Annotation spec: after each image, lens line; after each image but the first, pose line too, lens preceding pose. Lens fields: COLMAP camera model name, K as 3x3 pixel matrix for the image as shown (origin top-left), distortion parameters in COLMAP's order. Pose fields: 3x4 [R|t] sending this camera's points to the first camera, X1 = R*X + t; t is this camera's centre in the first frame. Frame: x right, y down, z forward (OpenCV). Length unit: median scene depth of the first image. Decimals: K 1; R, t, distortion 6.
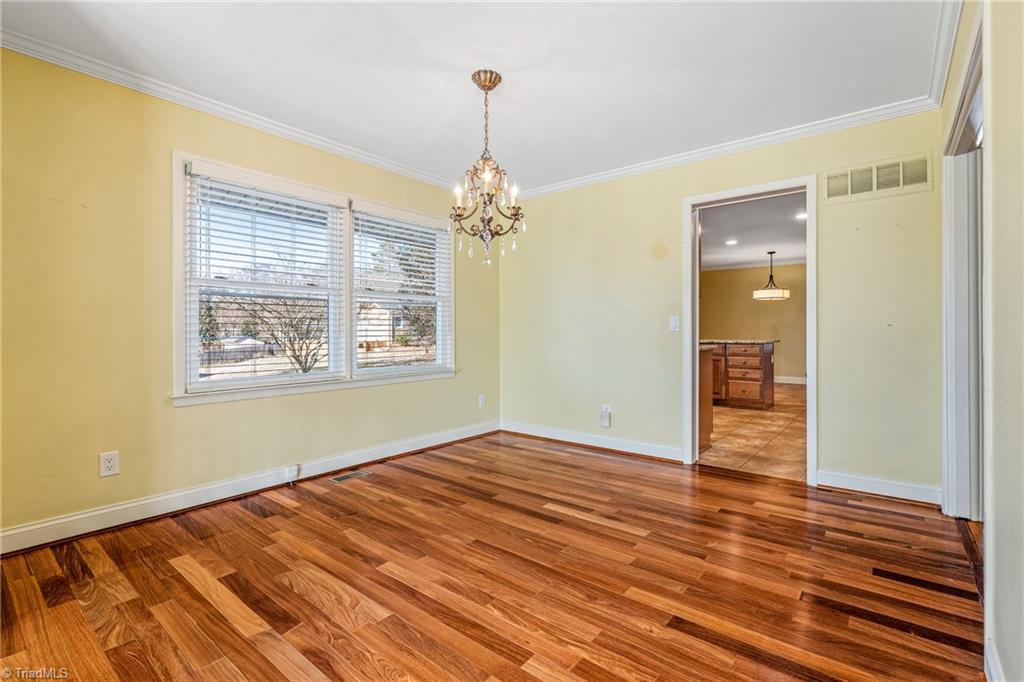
lens RADIAL K [[467.2, 0, 517.2], [0, 467.2, 334.6], [0, 0, 1]] dist [0.002508, 0.000081]
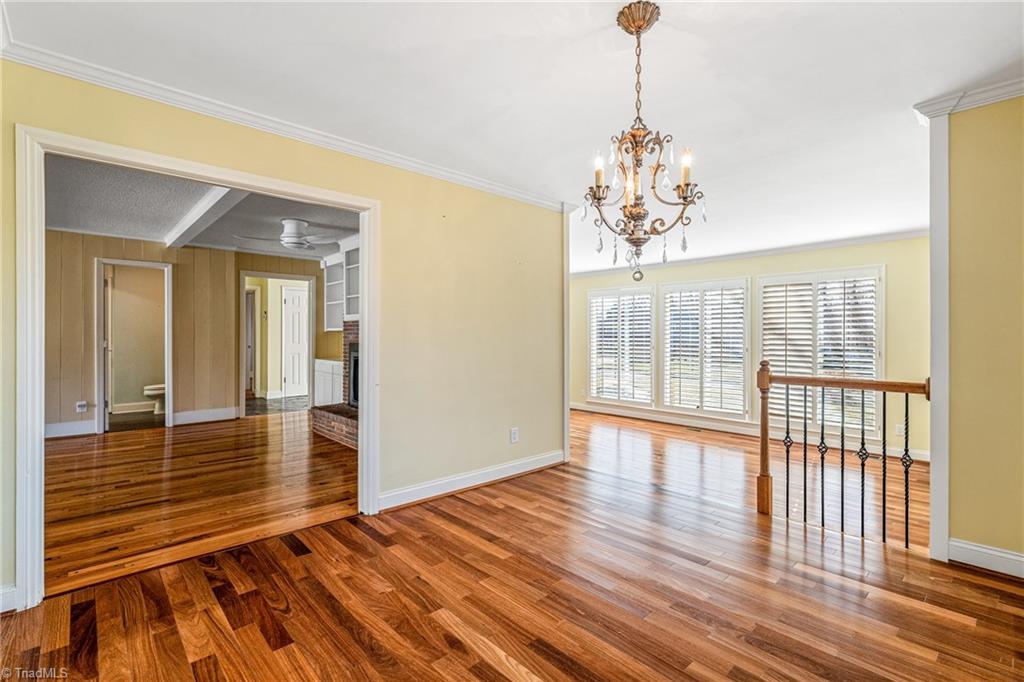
lens RADIAL K [[467.2, 0, 517.2], [0, 467.2, 334.6], [0, 0, 1]] dist [0.002508, 0.000081]
pose [[-0.990343, 0.002283, 0.138619, 0.019909], [0.002082, 0.999997, -0.001592, -0.072481], [-0.138622, -0.001288, -0.990345, 1.928166]]
